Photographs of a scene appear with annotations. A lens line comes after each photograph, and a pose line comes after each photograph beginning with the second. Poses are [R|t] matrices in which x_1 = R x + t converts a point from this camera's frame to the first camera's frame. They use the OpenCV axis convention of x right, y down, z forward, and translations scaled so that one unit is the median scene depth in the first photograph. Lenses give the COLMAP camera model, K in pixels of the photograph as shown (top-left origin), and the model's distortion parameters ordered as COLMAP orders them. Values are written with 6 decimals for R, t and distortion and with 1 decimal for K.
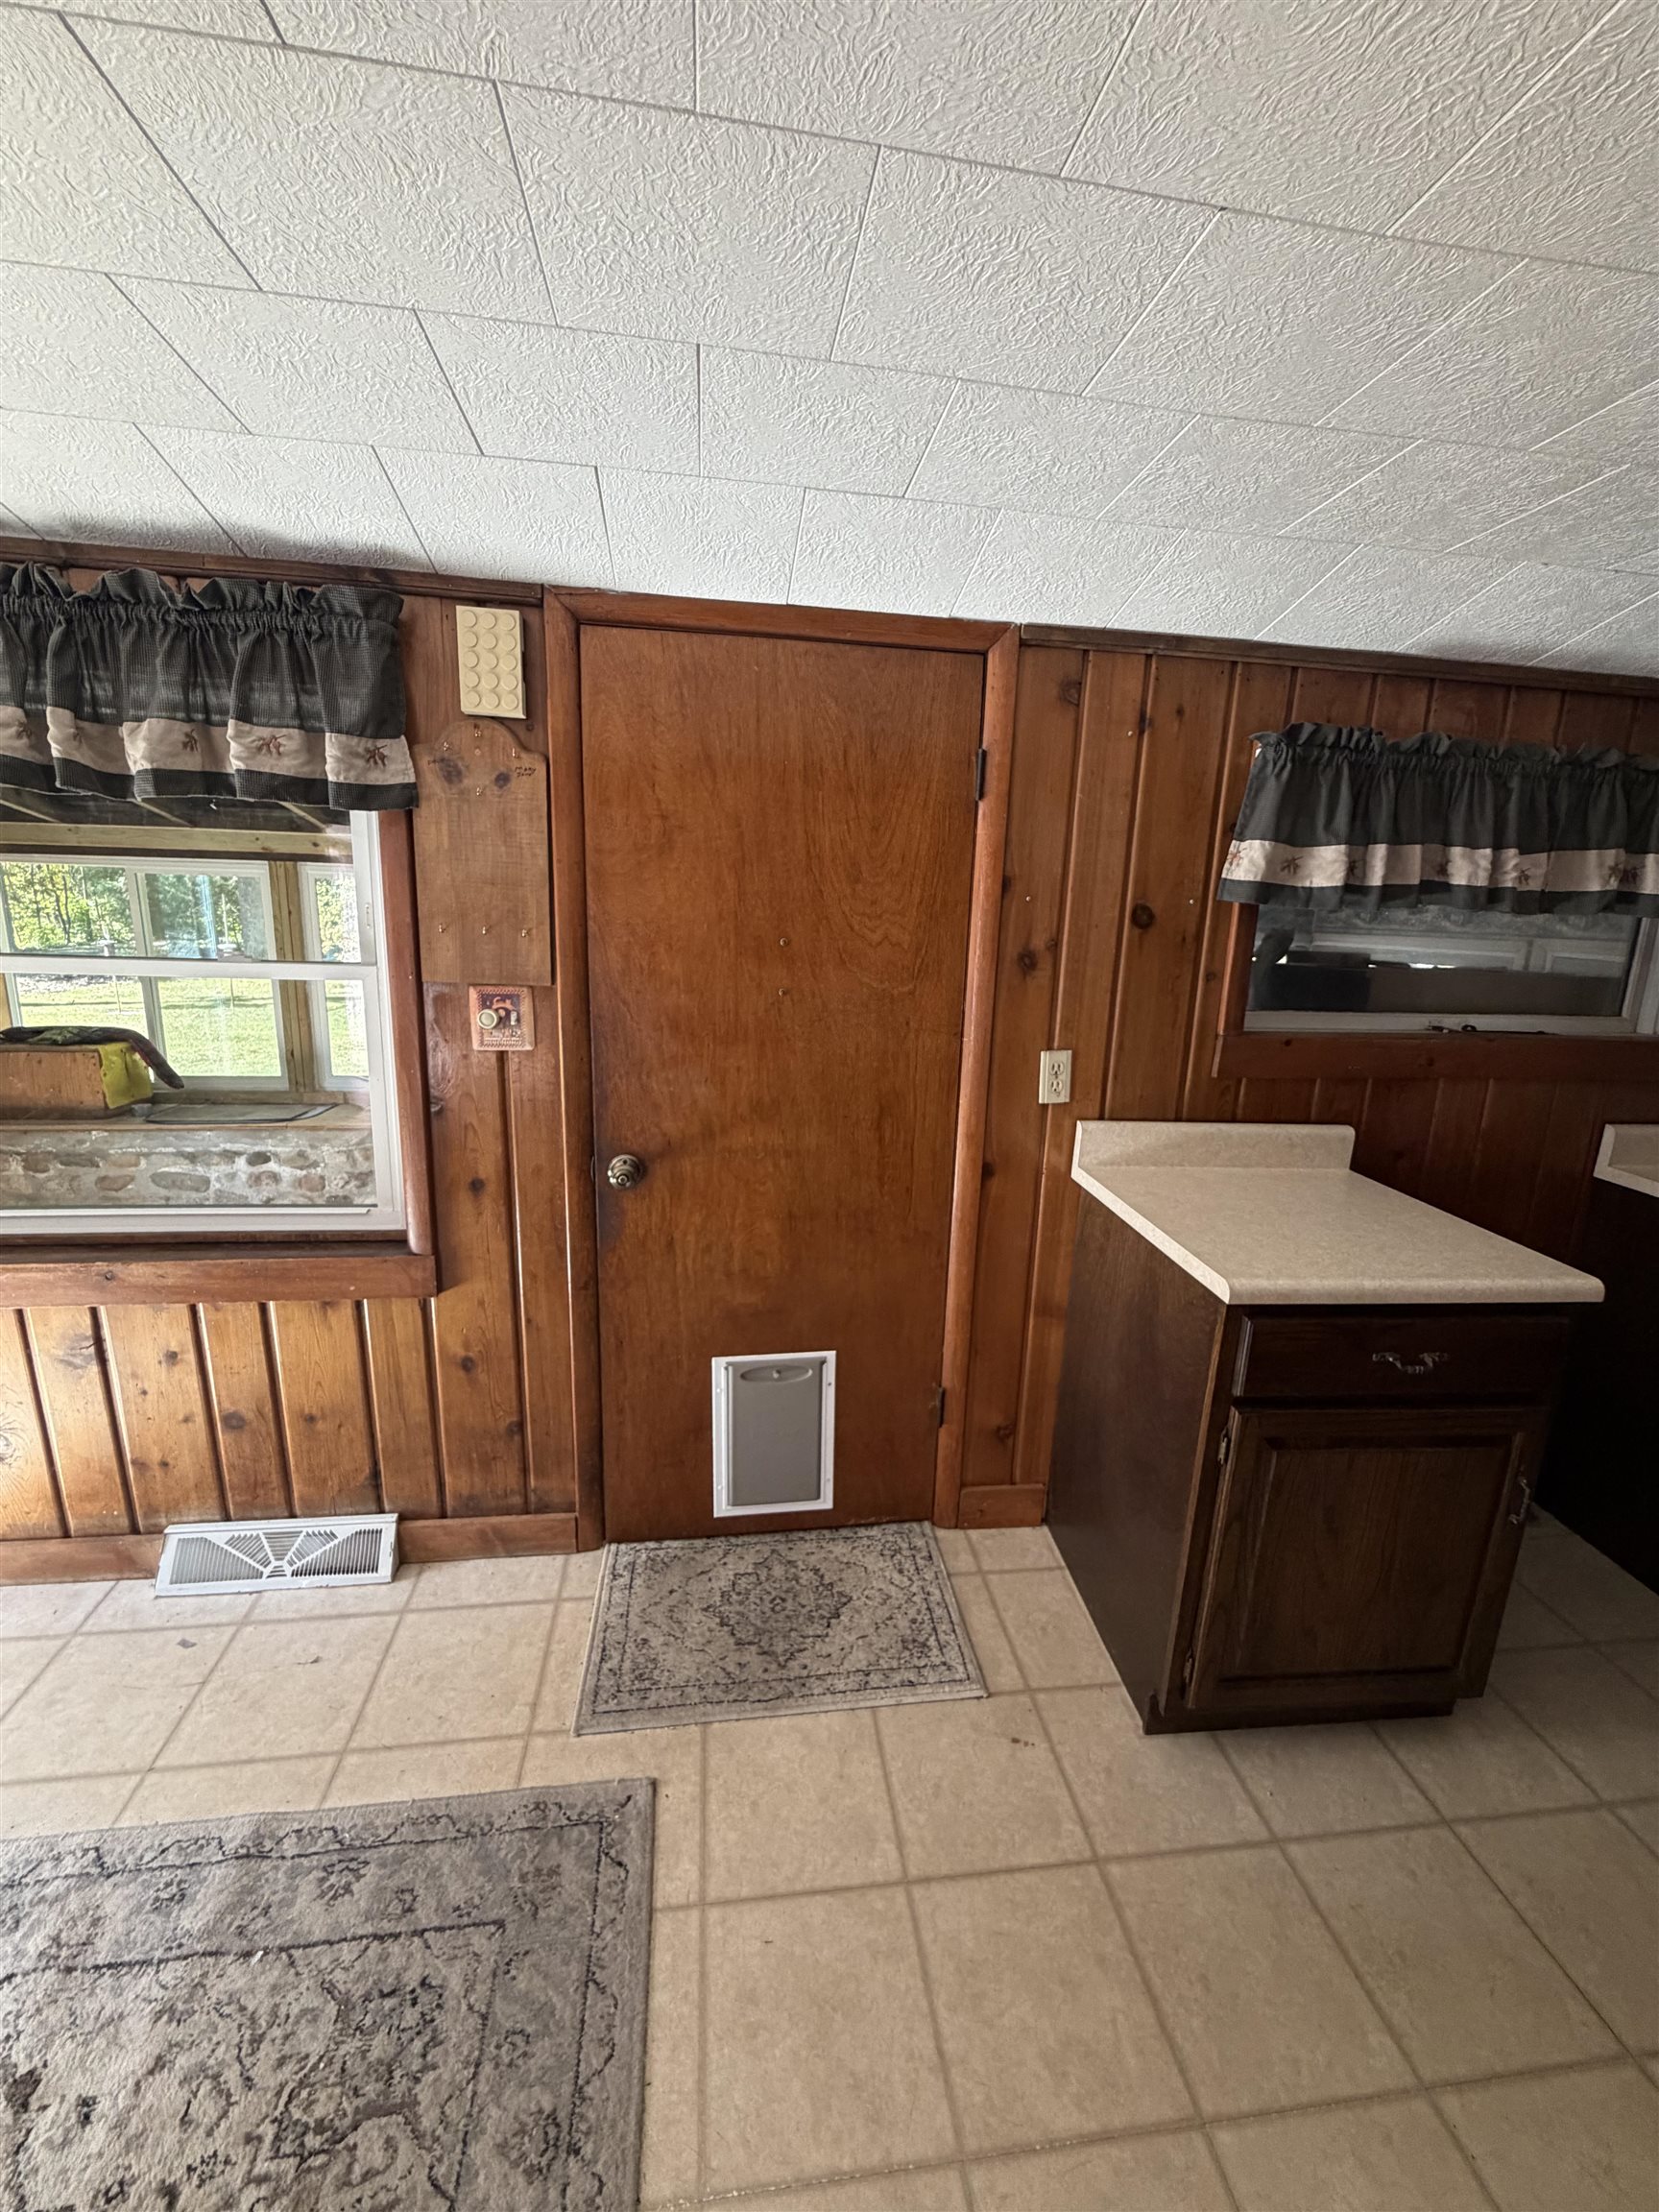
lens RADIAL K [[880.2, 0, 829.2], [0, 880.2, 1106.3], [0, 0, 1]] dist [-0.001360, -0.000319]
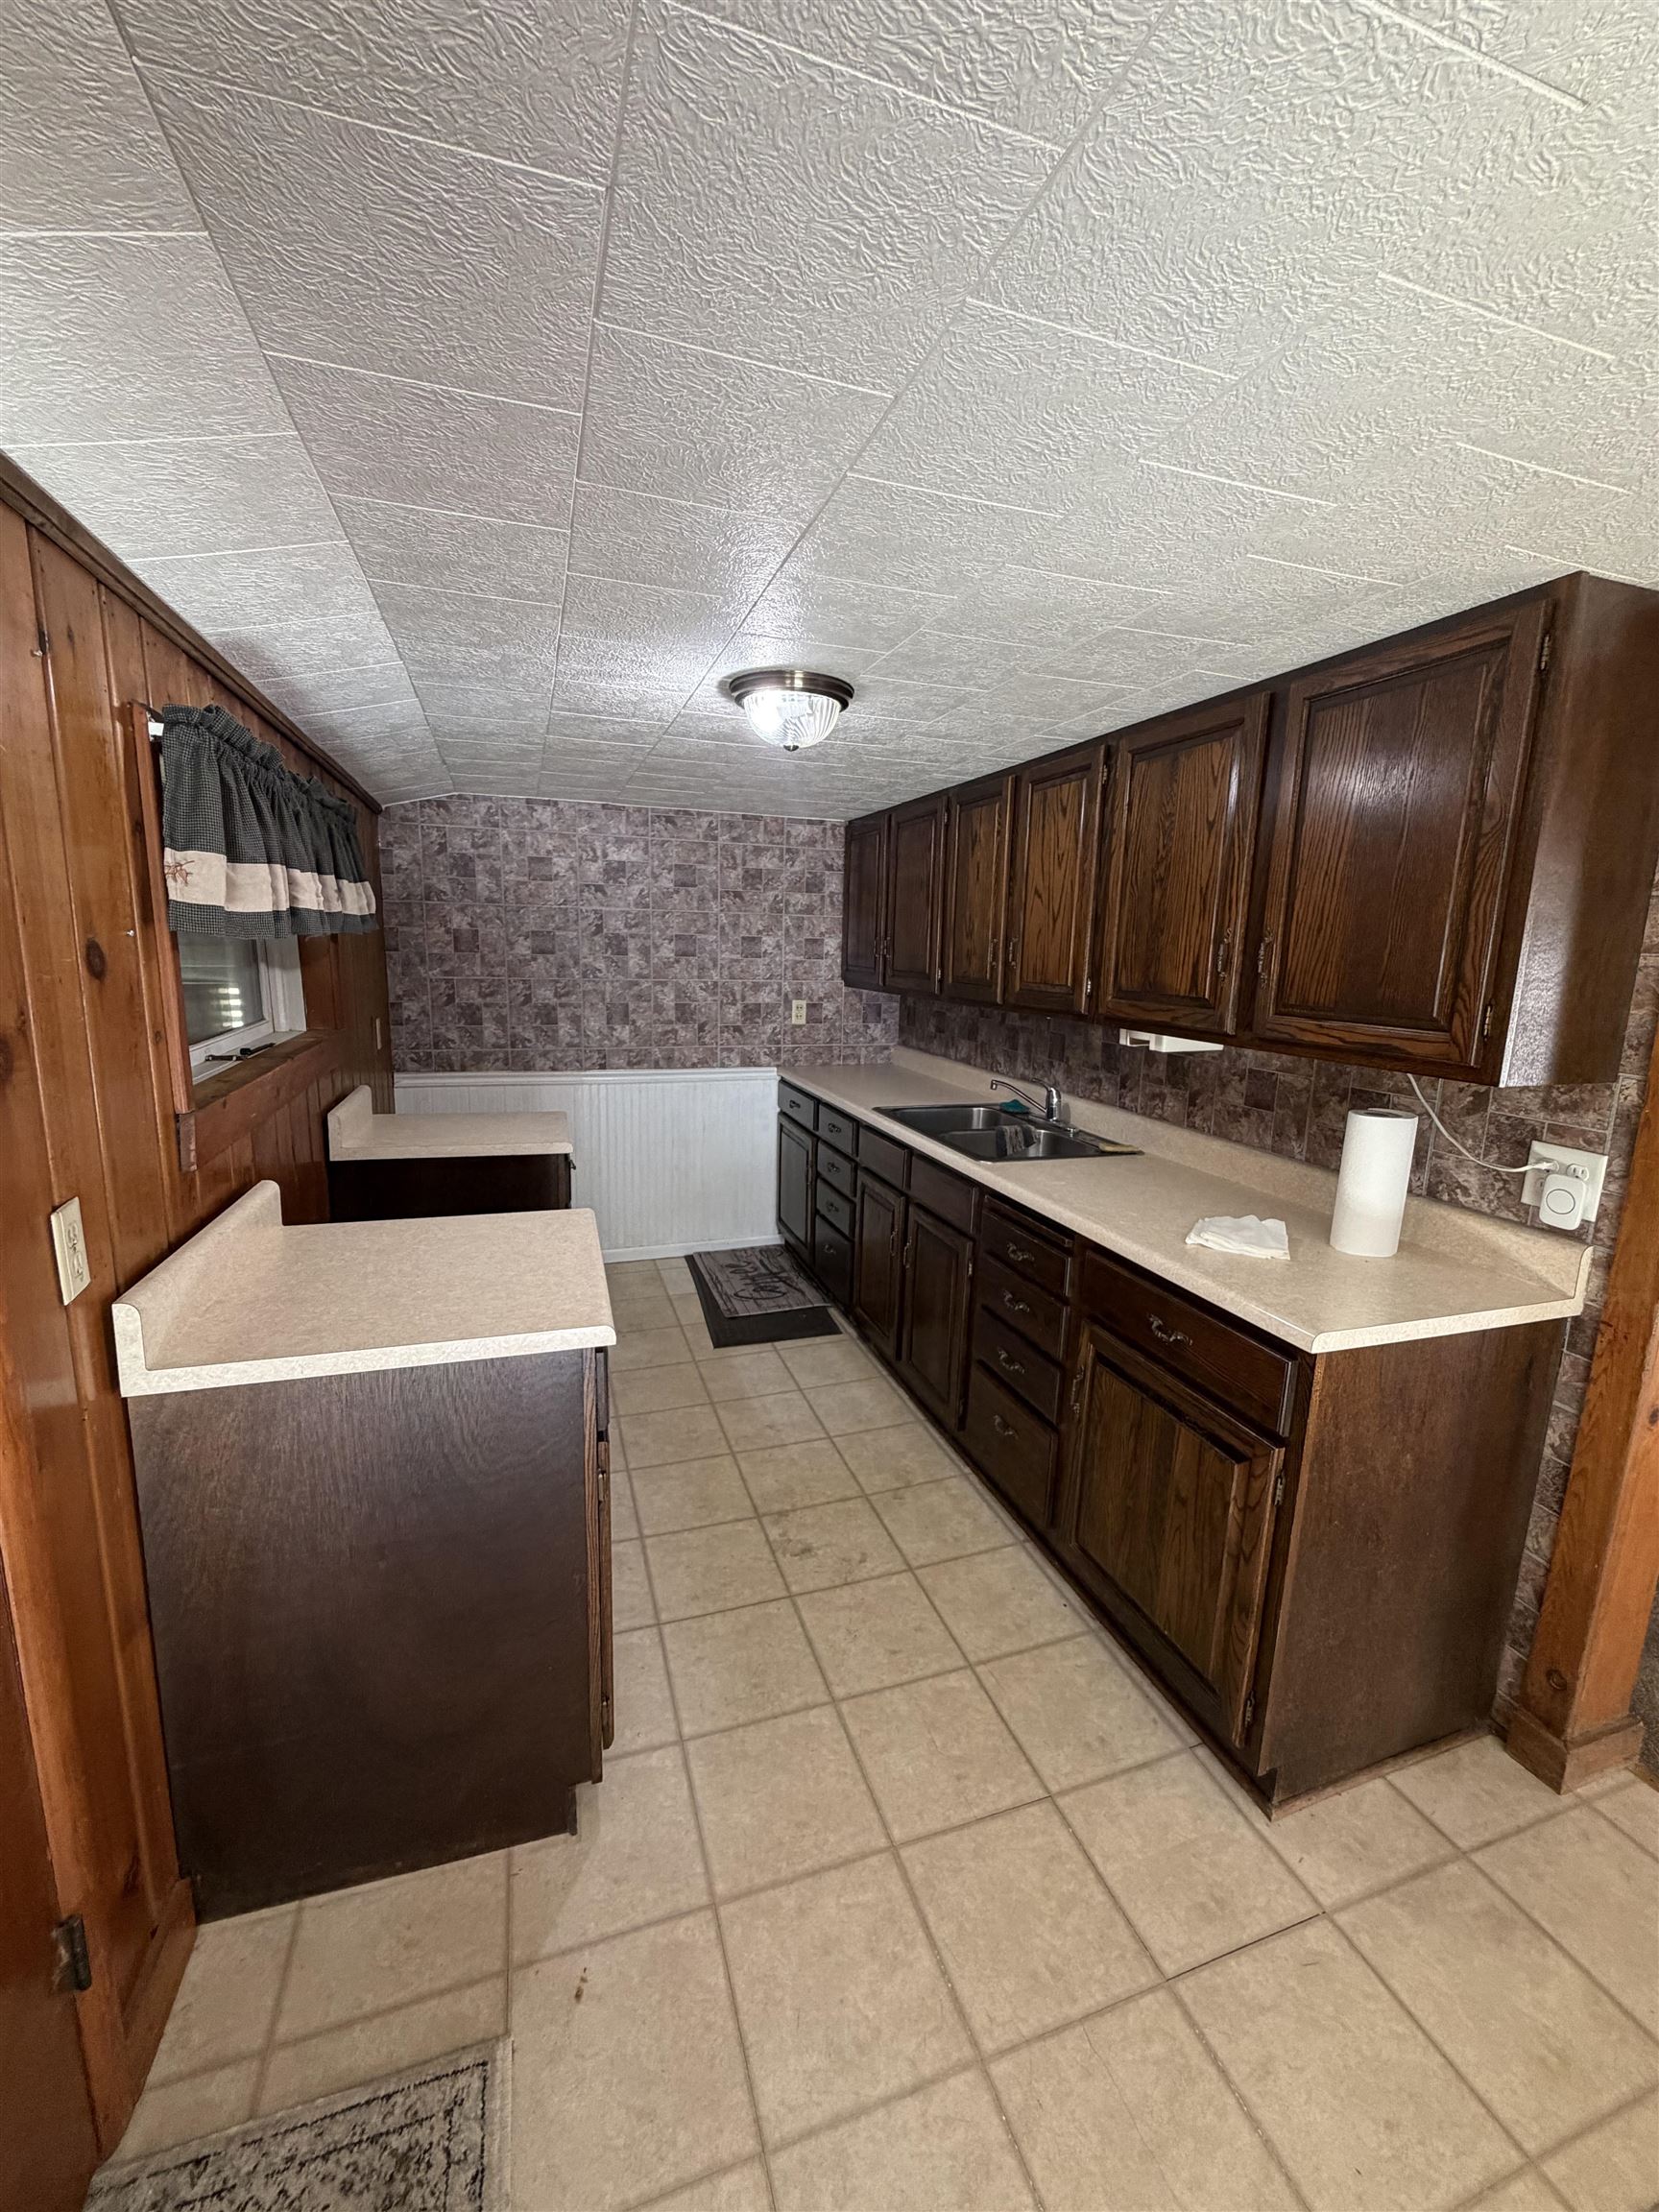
lens RADIAL K [[880.2, 0, 827.3], [0, 880.2, 1101.5], [0, 0, 1]] dist [-0.001360, -0.000319]
pose [[-0.194855, -0.215570, 0.956850, -0.500387], [0.185654, 0.949808, 0.251790, -0.249209], [-0.963101, 0.226705, -0.145054, 0.846056]]
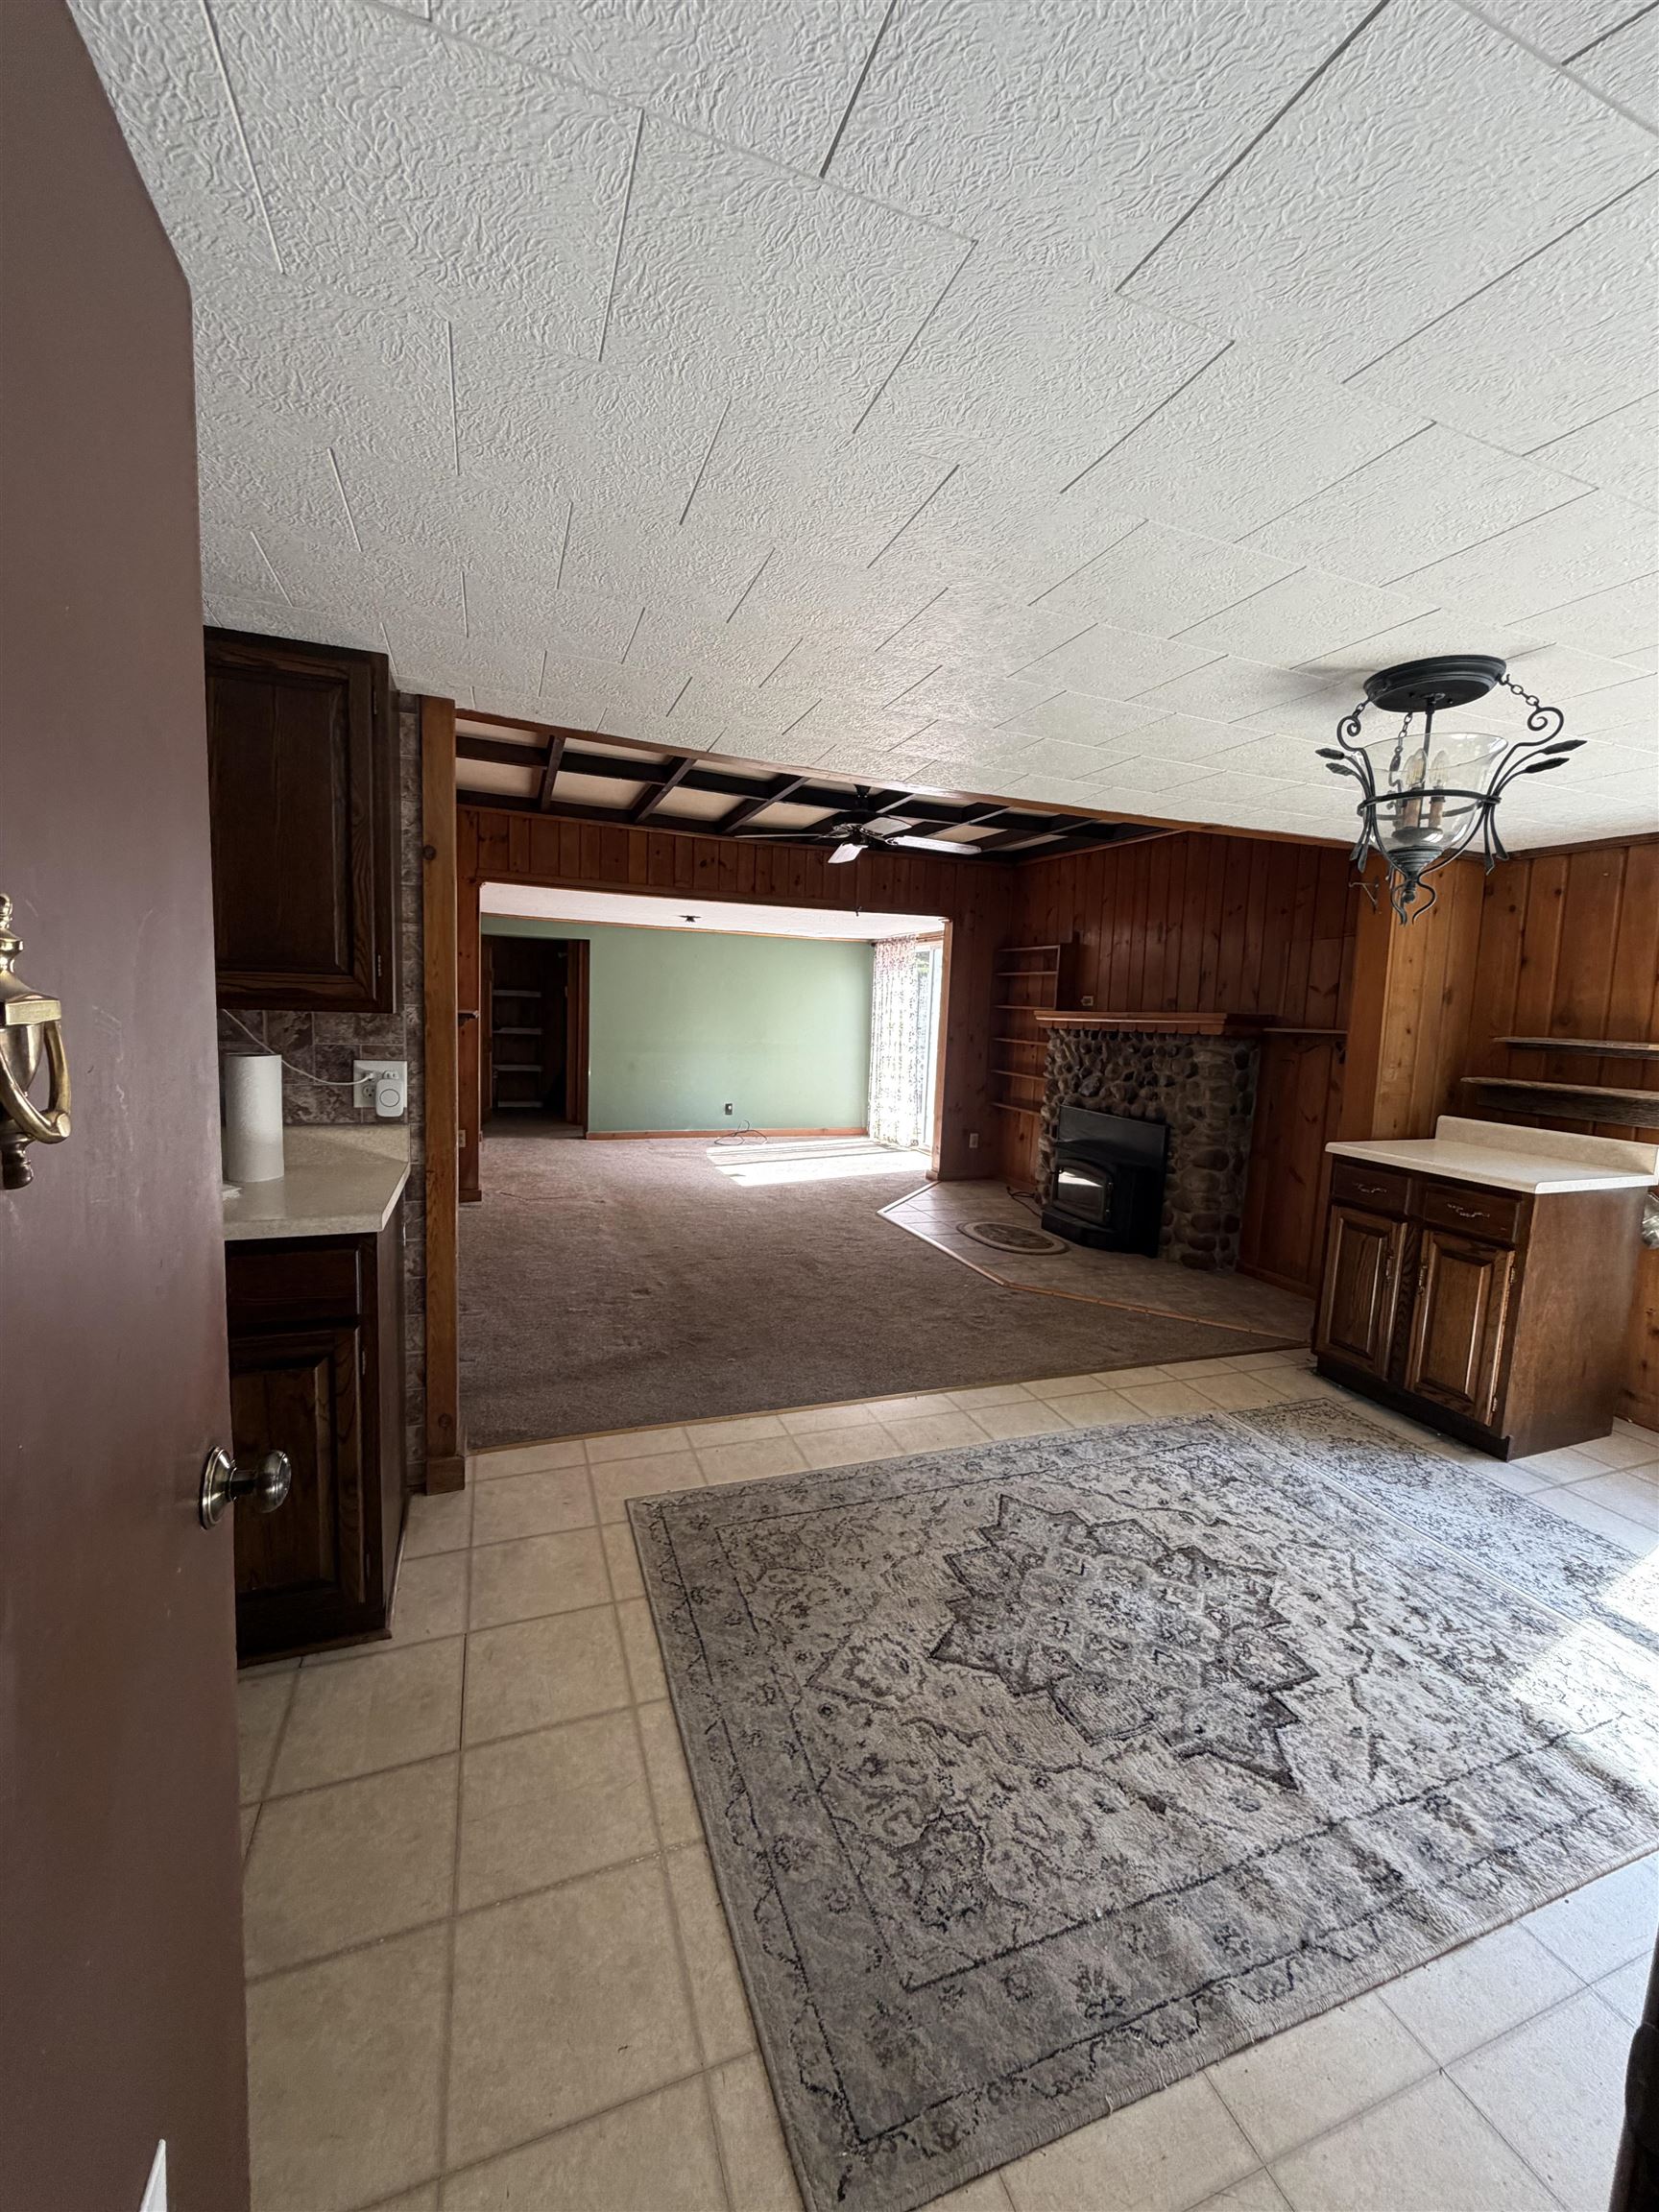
lens RADIAL K [[880.2, 0, 828.7], [0, 880.2, 1102.6], [0, 0, 1]] dist [-0.001360, -0.000319]
pose [[-0.971251, -0.051185, -0.232488, -0.013723], [-0.125385, 0.940159, 0.316829, -0.265923], [0.202359, 0.336871, -0.919548, 1.459766]]
